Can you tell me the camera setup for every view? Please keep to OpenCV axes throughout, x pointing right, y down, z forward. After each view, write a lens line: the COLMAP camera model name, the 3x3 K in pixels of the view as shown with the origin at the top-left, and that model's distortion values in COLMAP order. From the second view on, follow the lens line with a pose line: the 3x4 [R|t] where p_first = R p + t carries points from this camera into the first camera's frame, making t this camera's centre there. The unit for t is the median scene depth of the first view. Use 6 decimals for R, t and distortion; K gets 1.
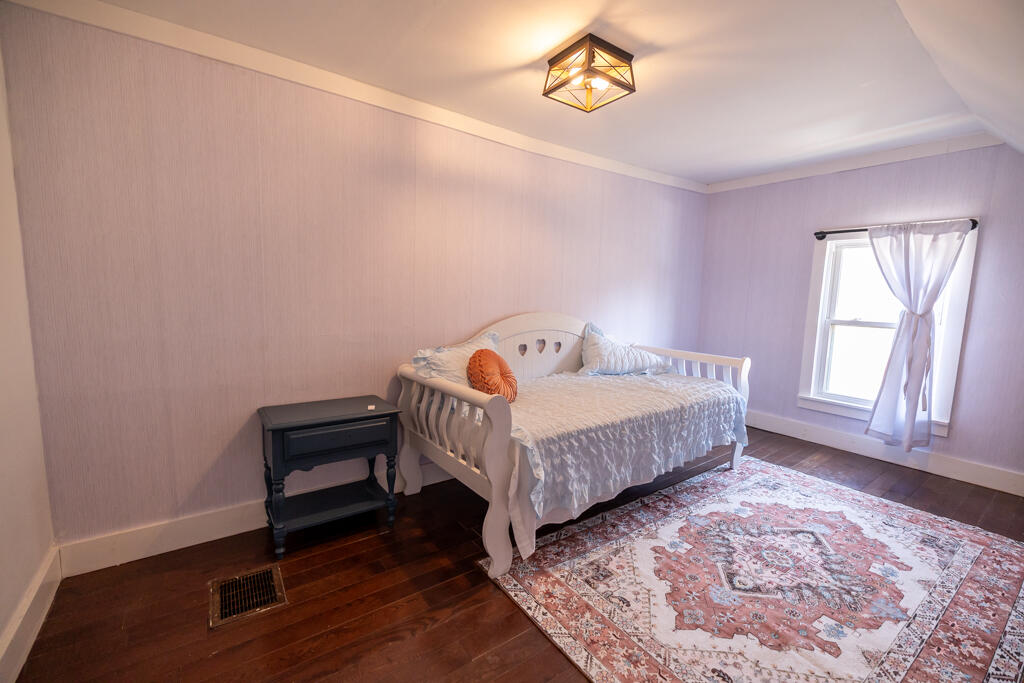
lens RADIAL K [[437.8, 0, 510.1], [0, 437.8, 341.4], [0, 0, 1]] dist [0.003317, -0.000435]
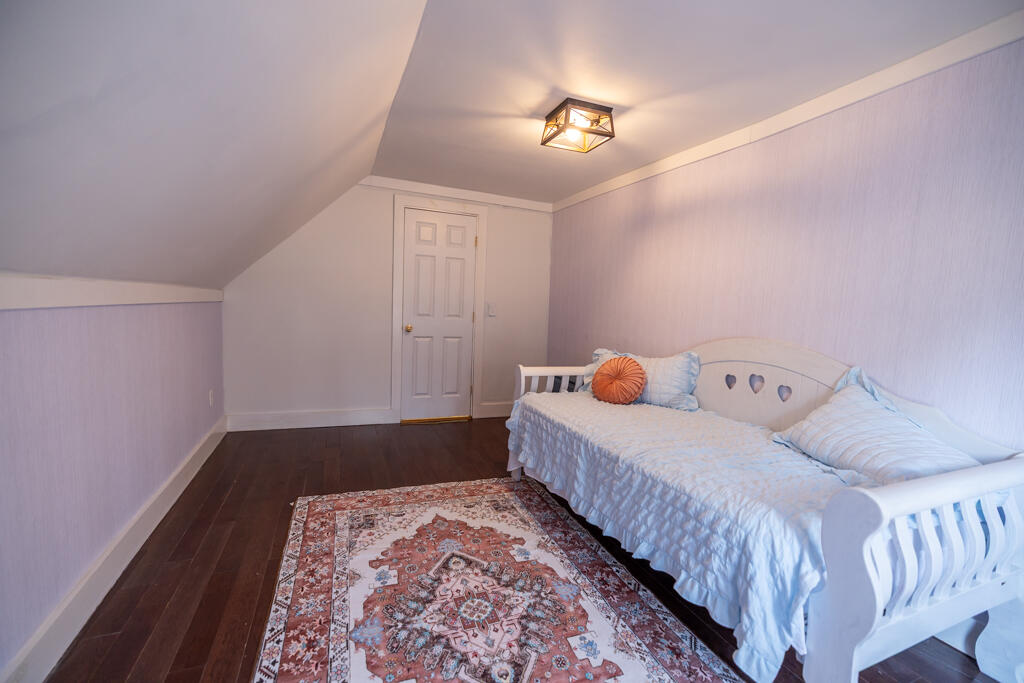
lens RADIAL K [[437.8, 0, 511.7], [0, 437.8, 342.4], [0, 0, 1]] dist [0.003317, -0.000435]
pose [[-0.252672, 0.052142, -0.966146, 1.512679], [-0.153791, 0.983688, 0.093309, -0.110514], [0.955251, 0.172161, -0.240531, 1.293602]]
